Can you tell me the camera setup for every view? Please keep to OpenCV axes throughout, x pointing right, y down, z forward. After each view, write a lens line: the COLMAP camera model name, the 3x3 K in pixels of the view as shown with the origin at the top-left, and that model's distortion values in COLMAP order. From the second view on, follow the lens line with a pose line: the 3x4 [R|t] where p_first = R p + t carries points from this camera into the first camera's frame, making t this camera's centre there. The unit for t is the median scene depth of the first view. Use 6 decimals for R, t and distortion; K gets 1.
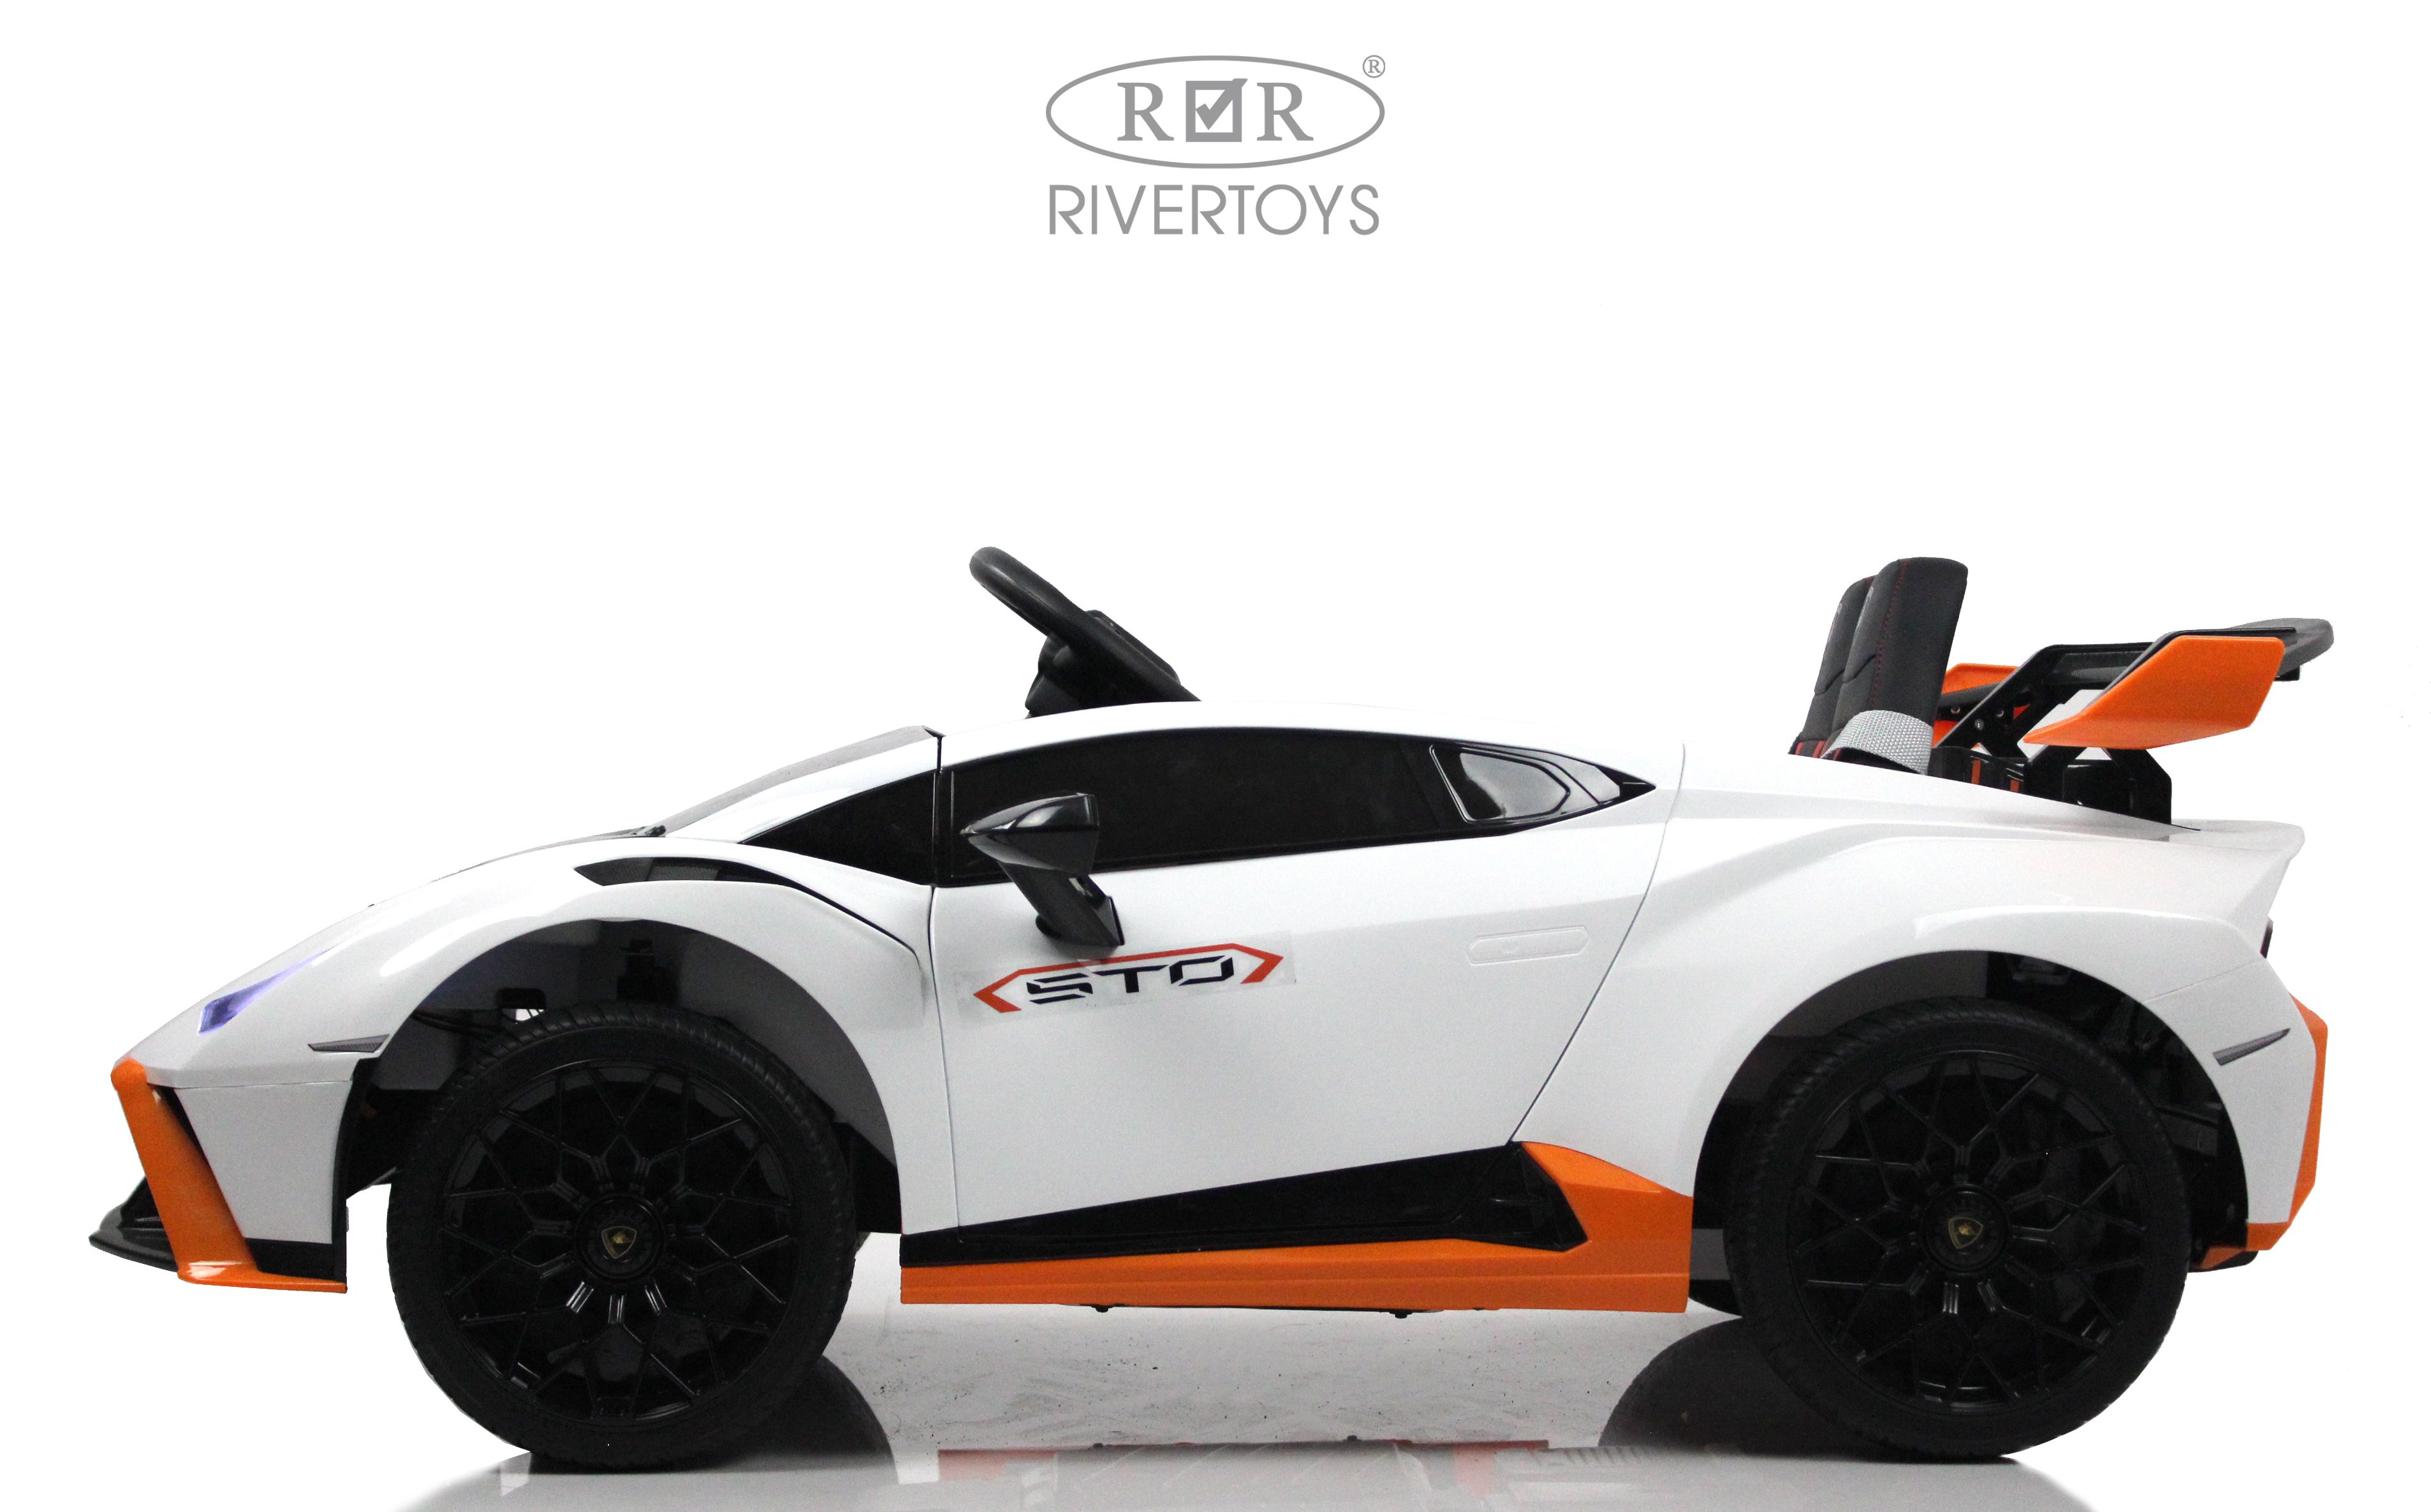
lens RADIAL K [[4458.7, 0, 1215.8], [0, 4458.7, 744.6], [0, 0, 1]] dist [0.028649, 0.000000]
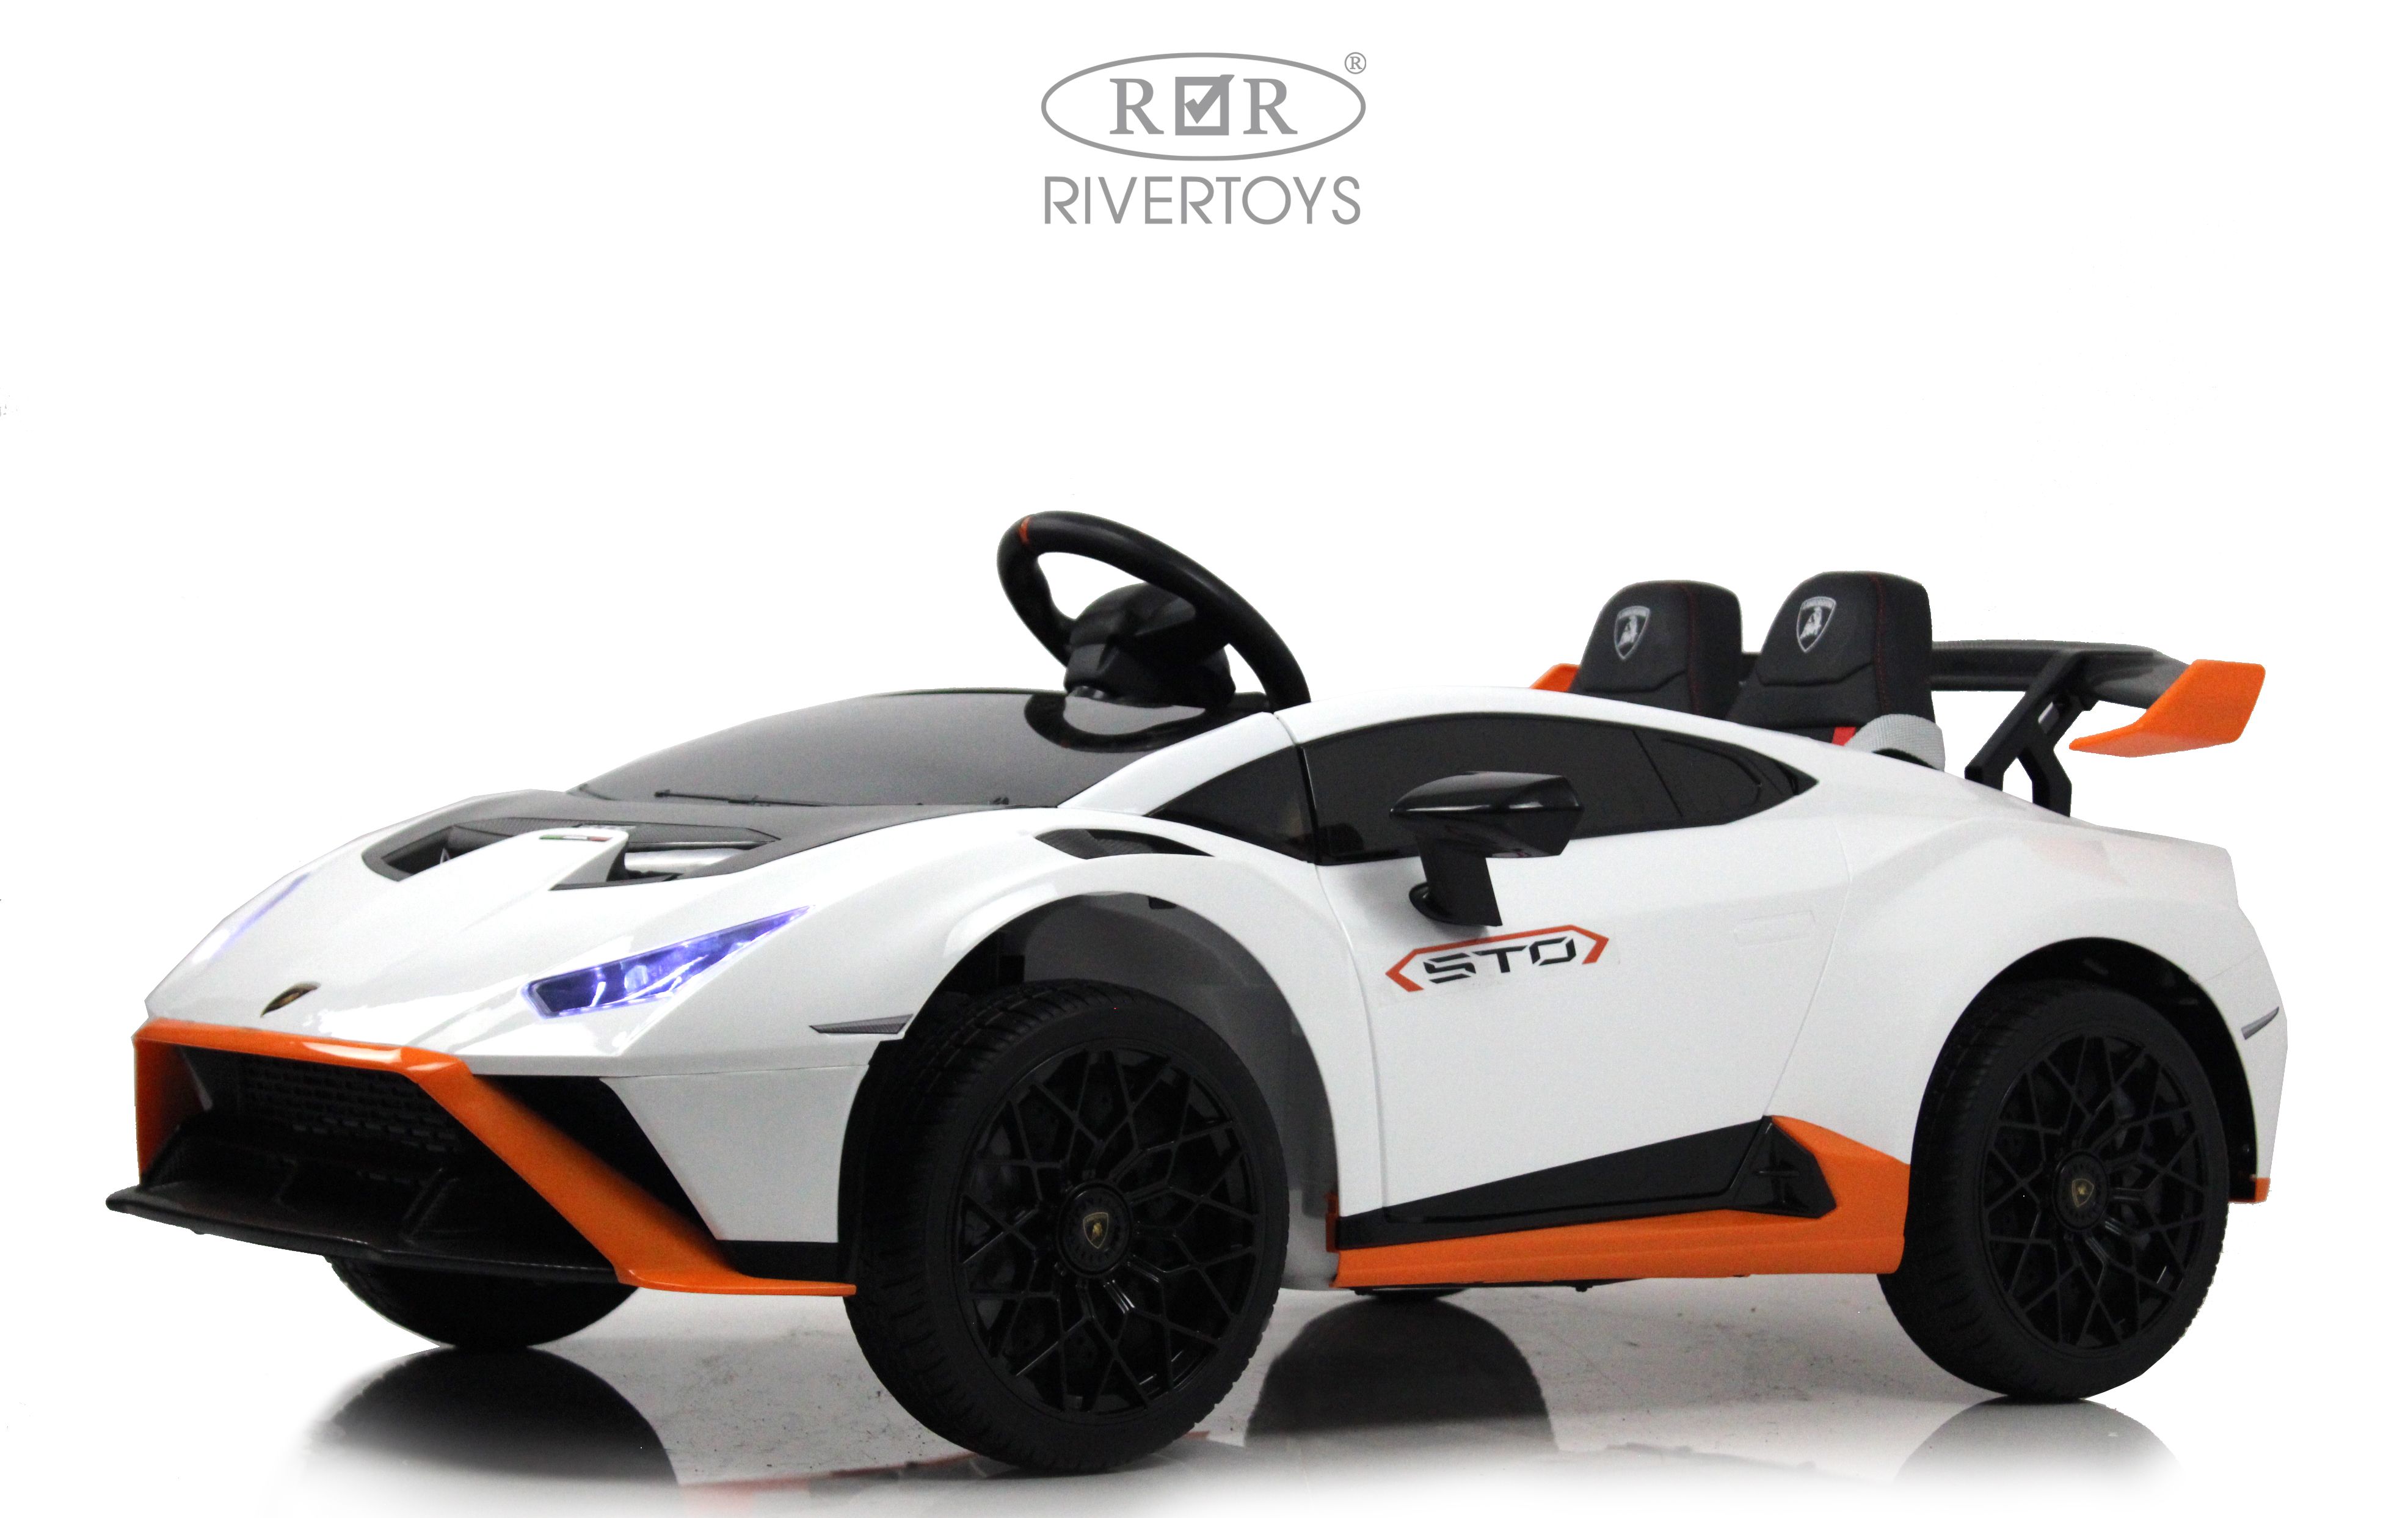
lens RADIAL K [[5257.8, 0, 1203.4], [0, 5257.8, 763.6], [0, 0, 1]] dist [0.001731, 0.000000]
pose [[0.808798, 0.026421, 0.587492, -0.774292], [-0.031932, 0.999490, -0.000989, 0.011767], [-0.587218, -0.017960, 0.809229, 0.078714]]
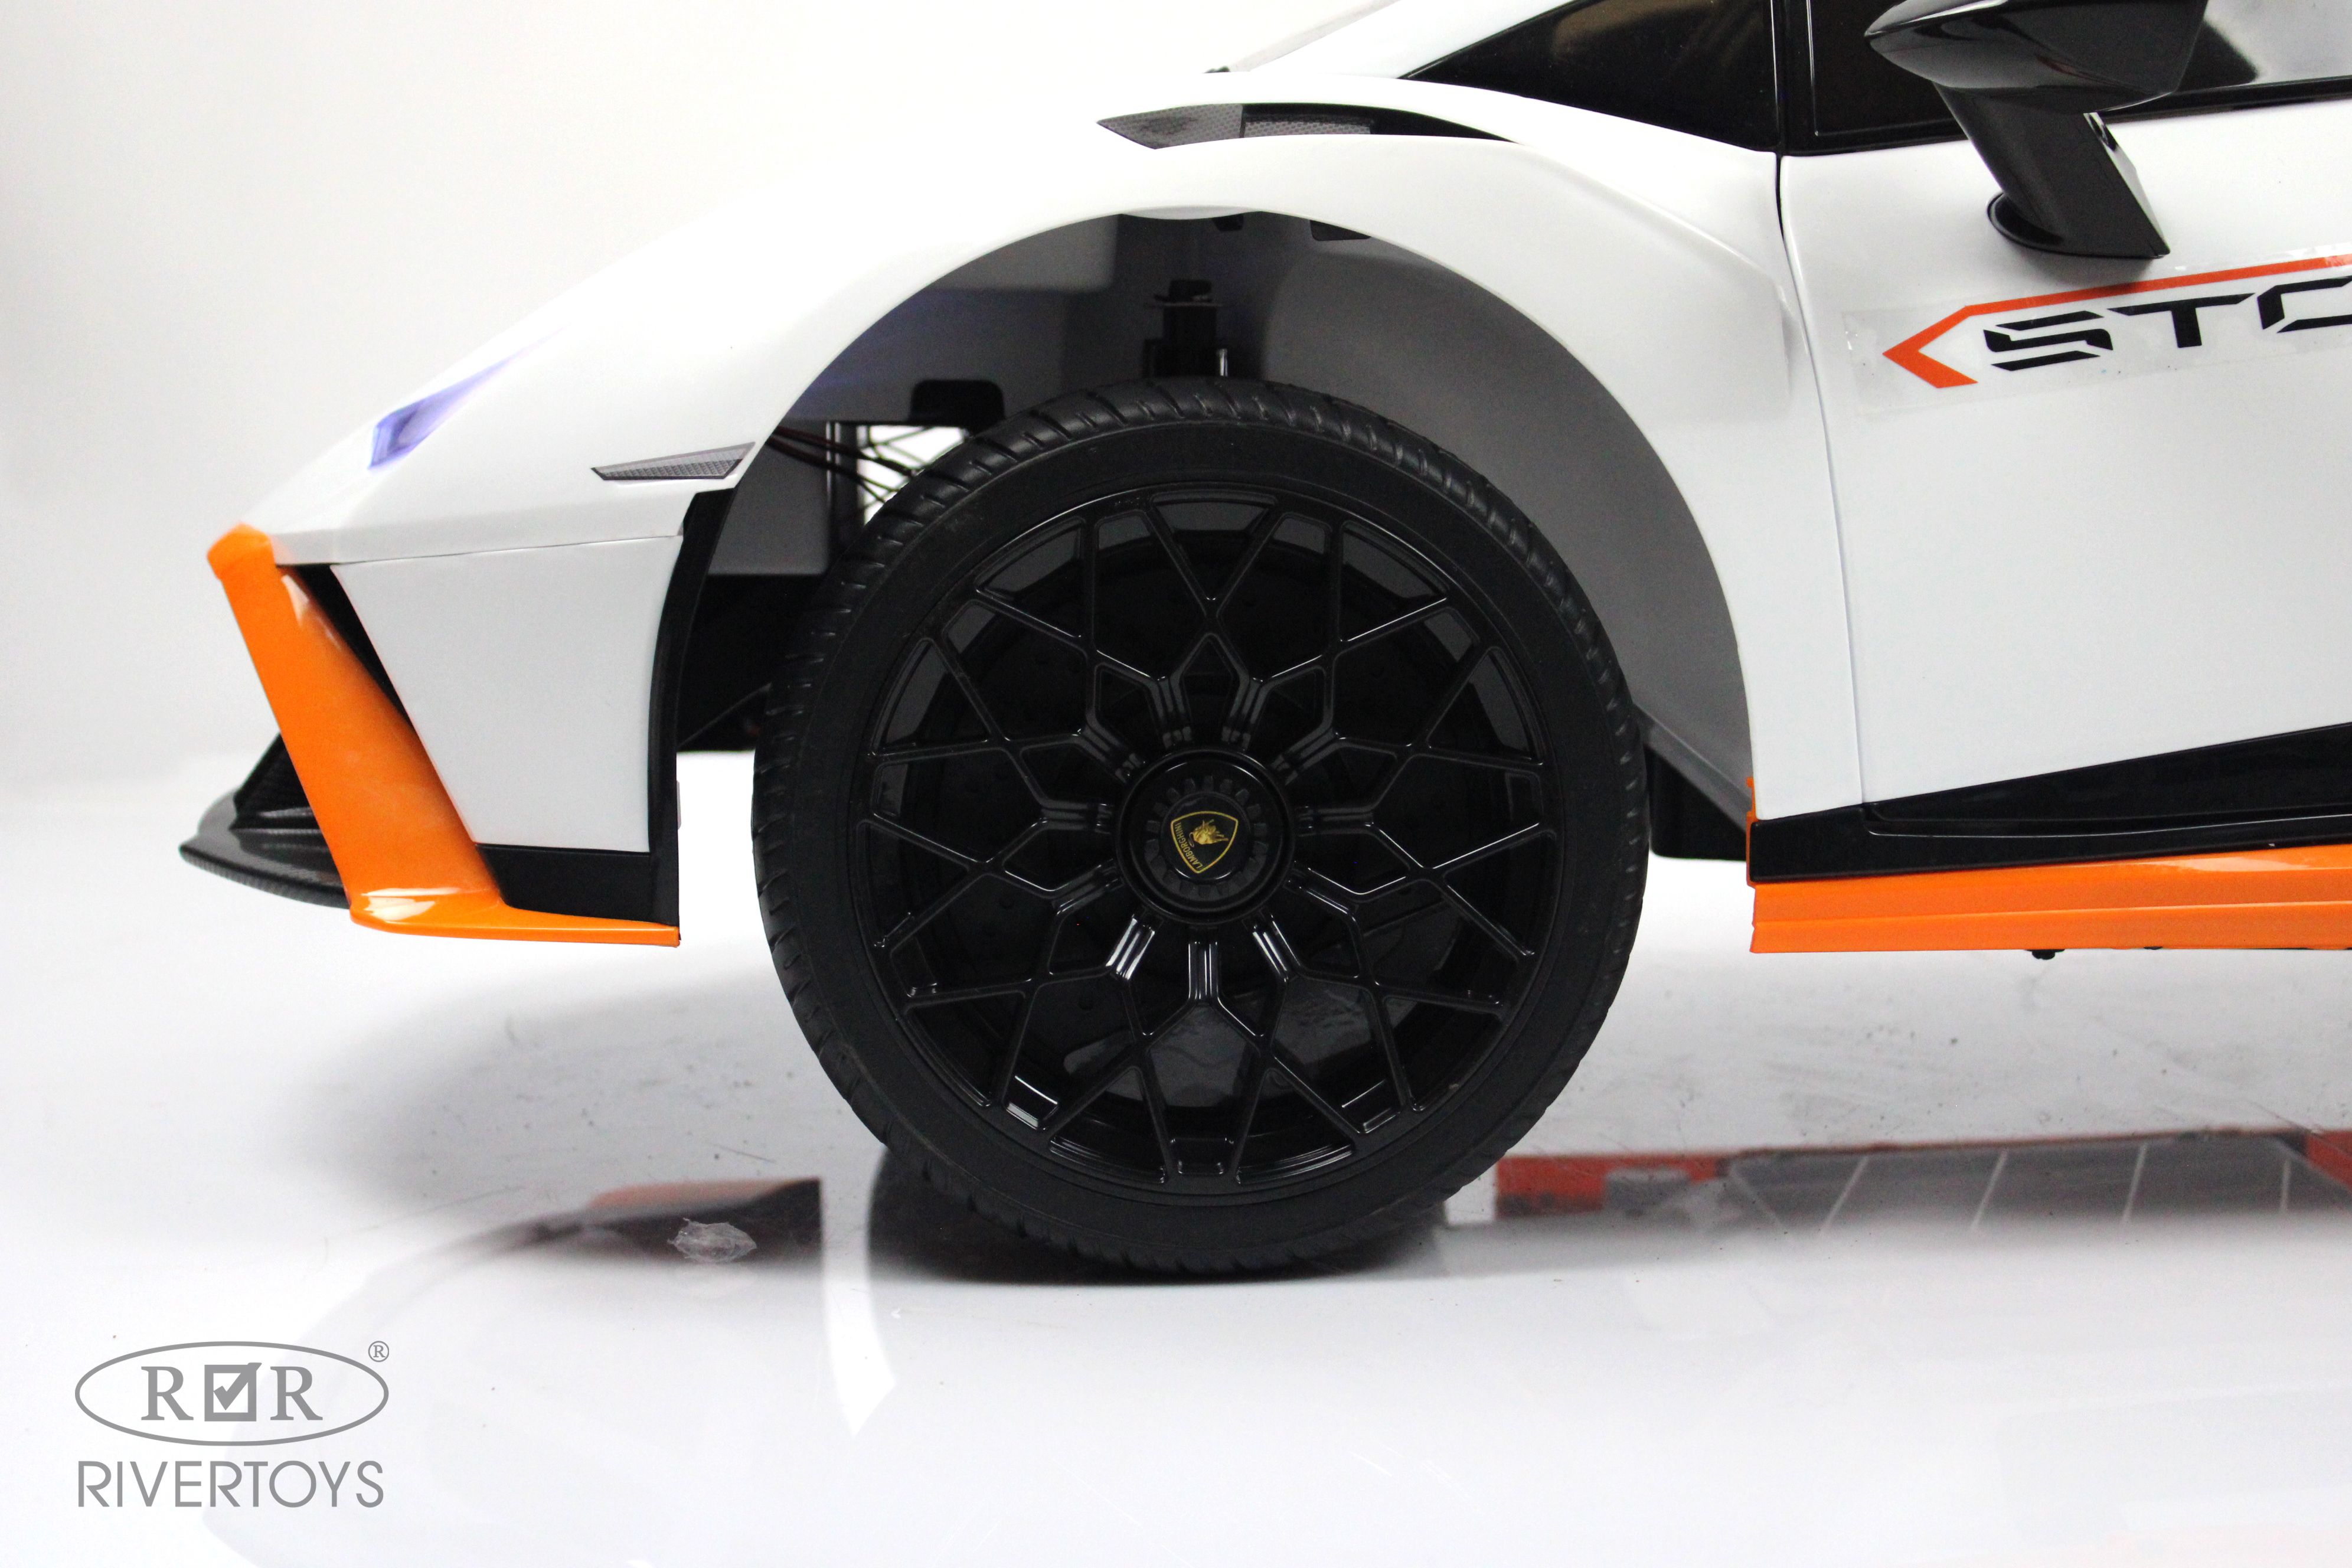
lens RADIAL K [[4107.6, 0, 1180.5], [0, 4107.6, 778.4], [0, 0, 1]] dist [-0.011638, 0.000000]
pose [[0.999910, -0.013406, 0.000264, -0.135875], [0.013327, 0.995765, 0.090962, 0.060605], [-0.001482, -0.090950, 0.995854, 0.524677]]
